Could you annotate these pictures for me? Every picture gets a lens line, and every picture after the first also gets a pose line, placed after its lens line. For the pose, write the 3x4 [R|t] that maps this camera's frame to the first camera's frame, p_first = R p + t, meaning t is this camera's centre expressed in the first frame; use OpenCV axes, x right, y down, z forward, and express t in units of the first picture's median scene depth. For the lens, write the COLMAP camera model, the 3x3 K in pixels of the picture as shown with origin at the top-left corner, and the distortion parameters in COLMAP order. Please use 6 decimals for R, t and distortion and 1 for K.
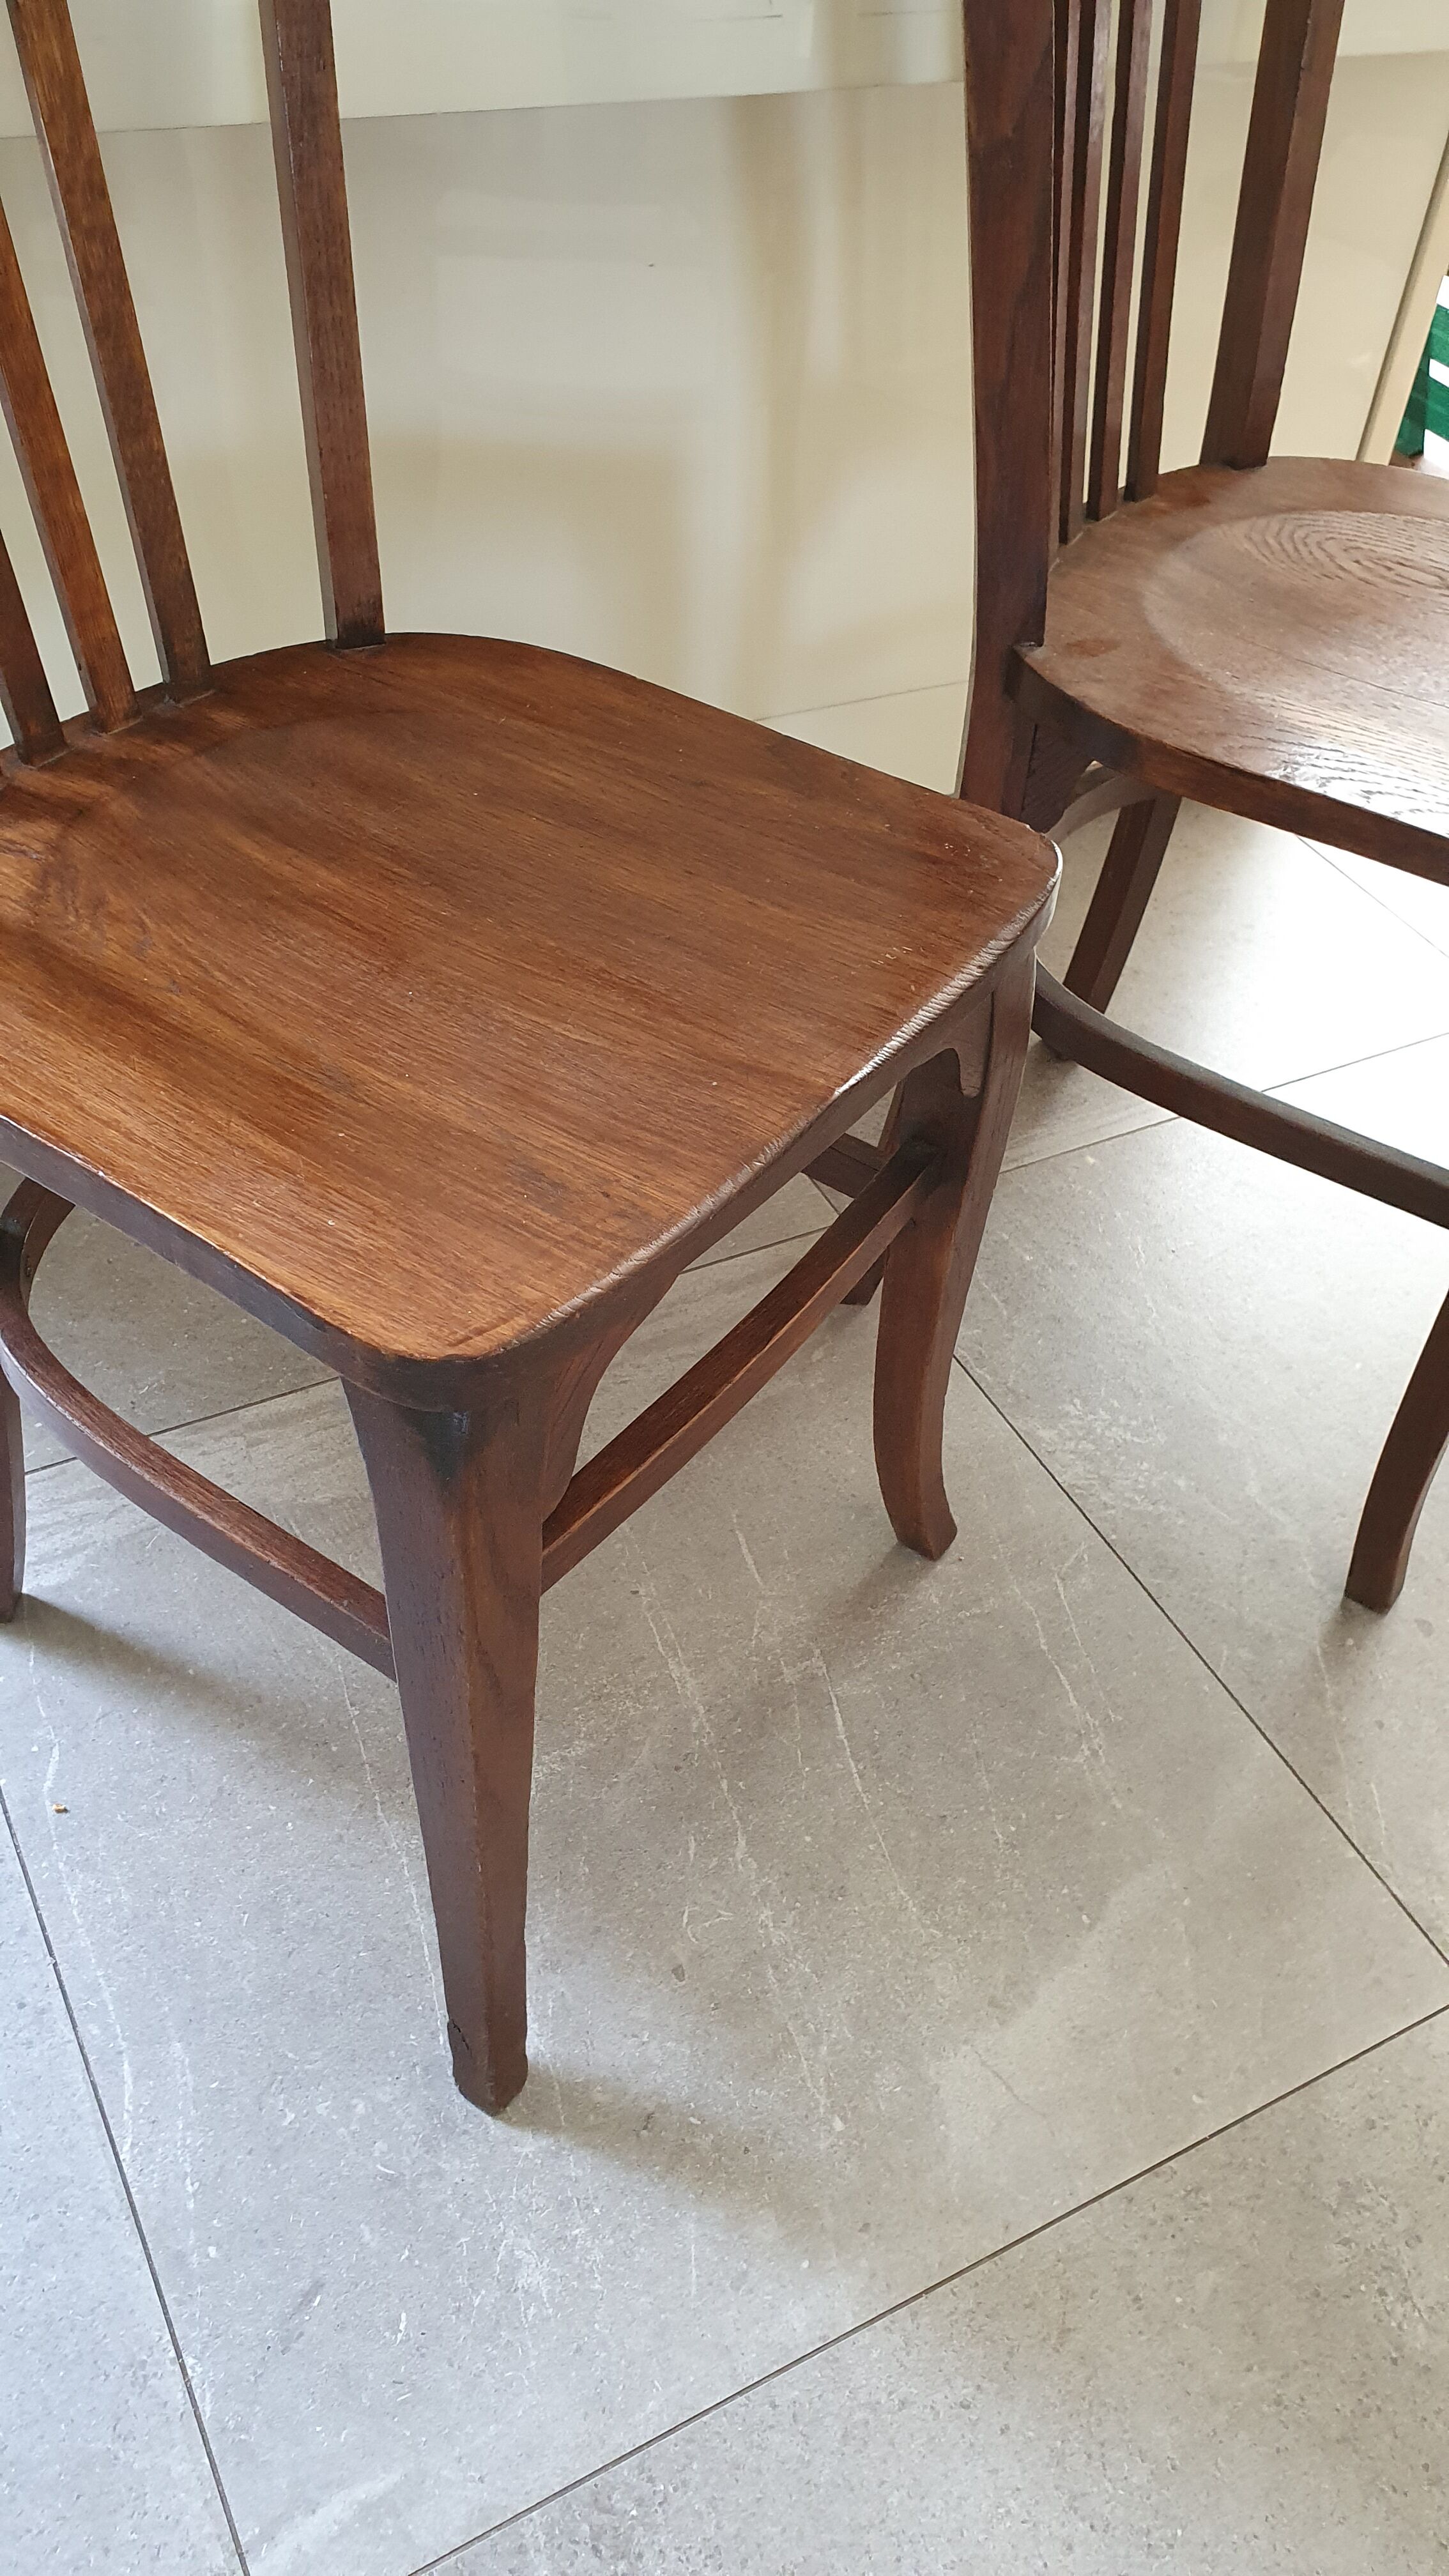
lens RADIAL K [[1989.8, 0, 724.5], [0, 1989.8, 1288.0], [0, 0, 1]] dist [-0.005285, 0.005930]
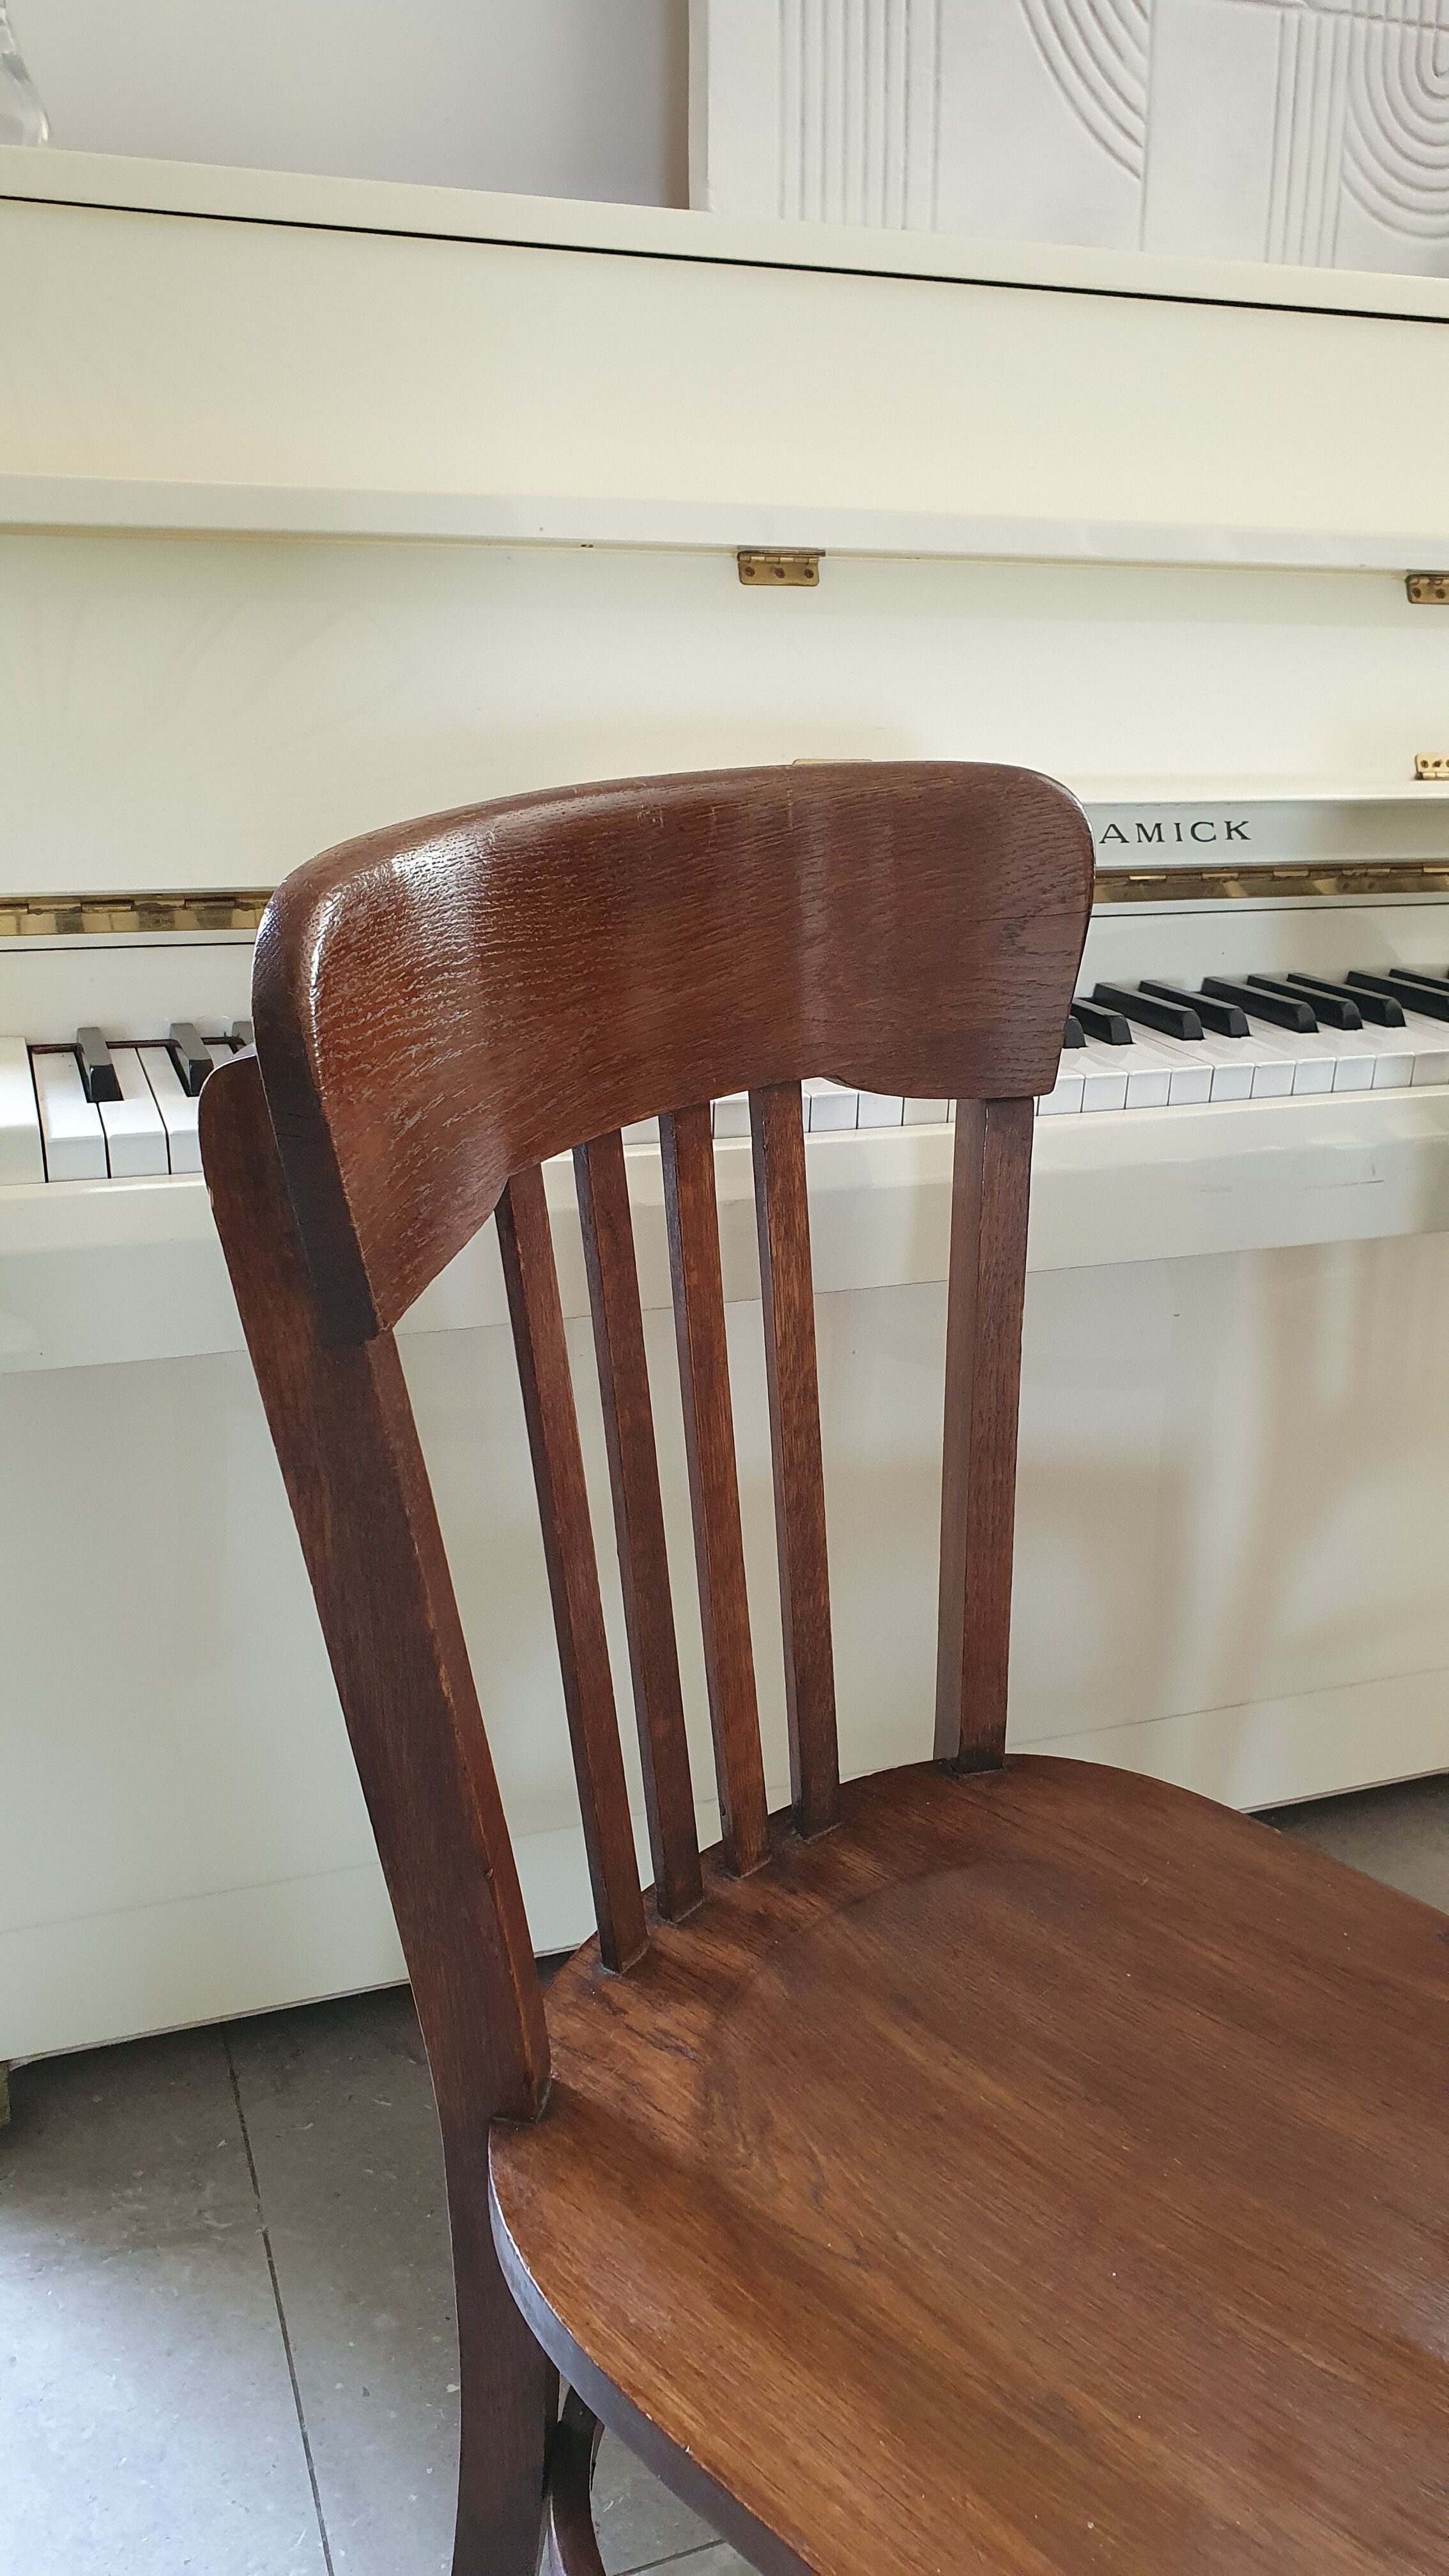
lens RADIAL K [[1989.8, 0, 724.5], [0, 1989.8, 1288.0], [0, 0, 1]] dist [-0.005285, 0.005930]
pose [[0.990066, 0.027674, -0.137853, -0.190660], [-0.076035, 0.930092, -0.359370, -0.195891], [0.118271, 0.366282, 0.922957, -0.001204]]
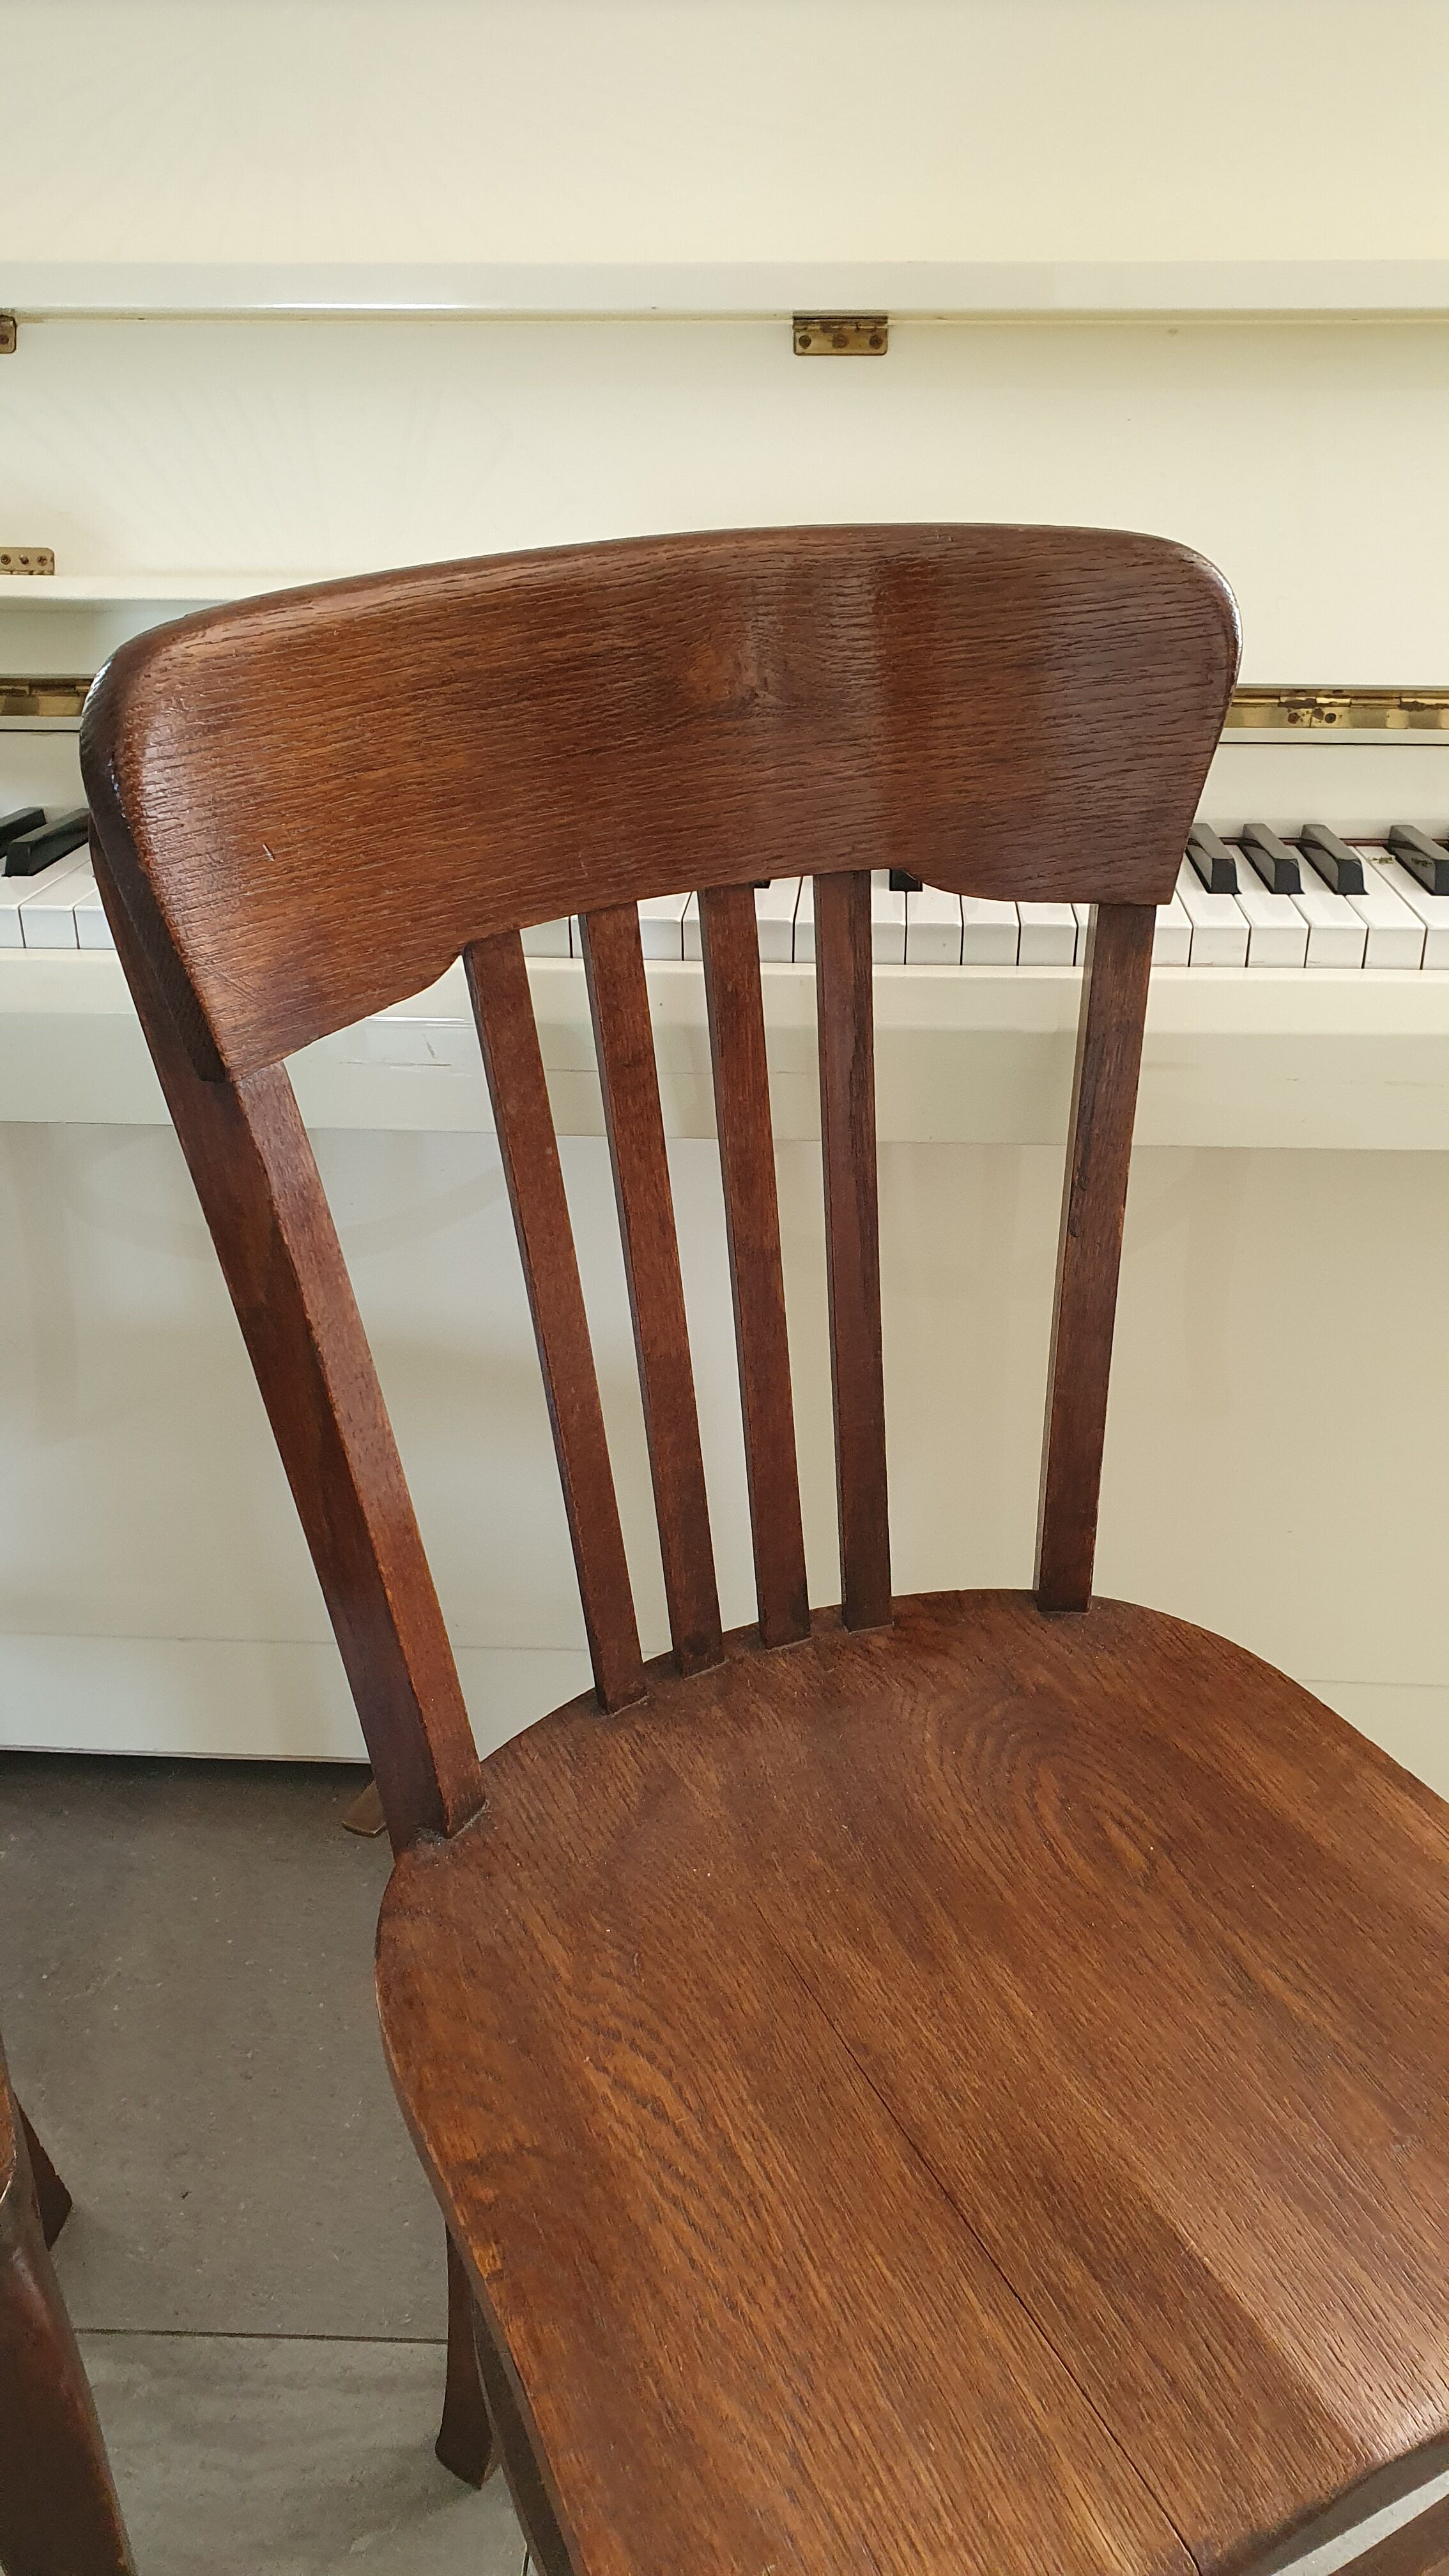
lens RADIAL K [[1989.8, 0, 724.5], [0, 1989.8, 1288.0], [0, 0, 1]] dist [-0.005285, 0.005930]
pose [[0.872365, 0.170576, -0.458130, 0.641045], [-0.291465, 0.933849, -0.207303, -0.427724], [0.392463, 0.314373, 0.864374, 0.326332]]
